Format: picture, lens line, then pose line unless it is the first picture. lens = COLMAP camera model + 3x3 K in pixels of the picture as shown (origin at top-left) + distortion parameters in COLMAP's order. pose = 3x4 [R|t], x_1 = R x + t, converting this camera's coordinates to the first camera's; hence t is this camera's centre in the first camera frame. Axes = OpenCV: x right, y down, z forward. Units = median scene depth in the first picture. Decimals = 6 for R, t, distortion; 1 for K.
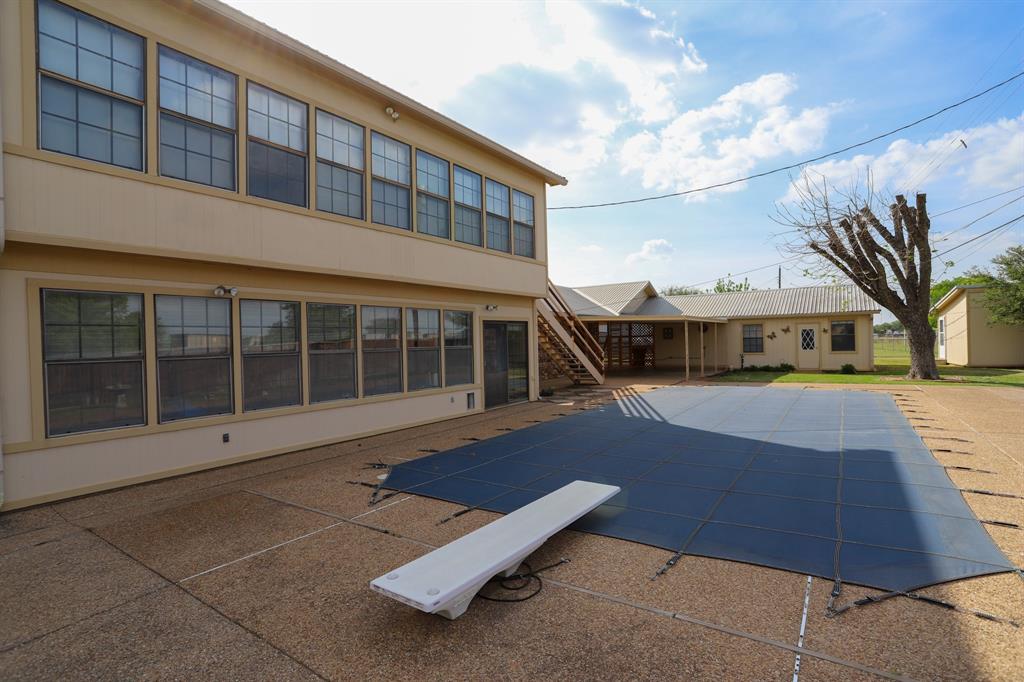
lens RADIAL K [[495.9, 0, 512.0], [0, 495.9, 341.0], [0, 0, 1]] dist [-0.020037, 0.000686]
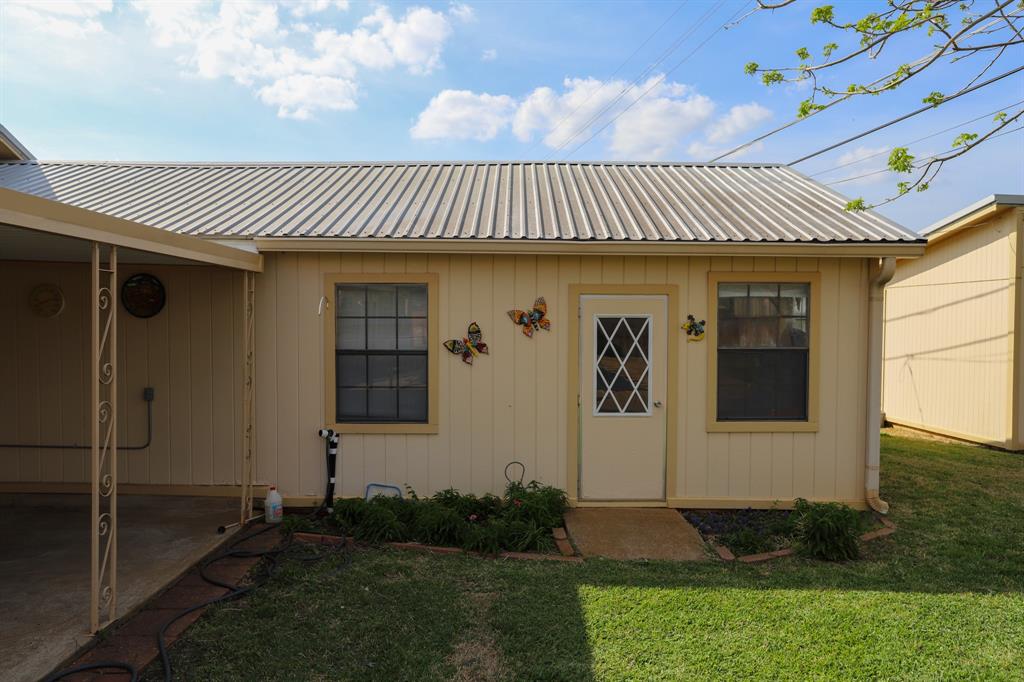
lens RADIAL K [[756.1, 0, 512.0], [0, 756.1, 341.0], [0, 0, 1]] dist [-0.000033, -0.000021]
pose [[0.787195, 0.008529, 0.616645, 0.353334], [-0.022854, 0.999621, 0.015348, -0.017180], [-0.616281, -0.026175, 0.787091, 0.753941]]
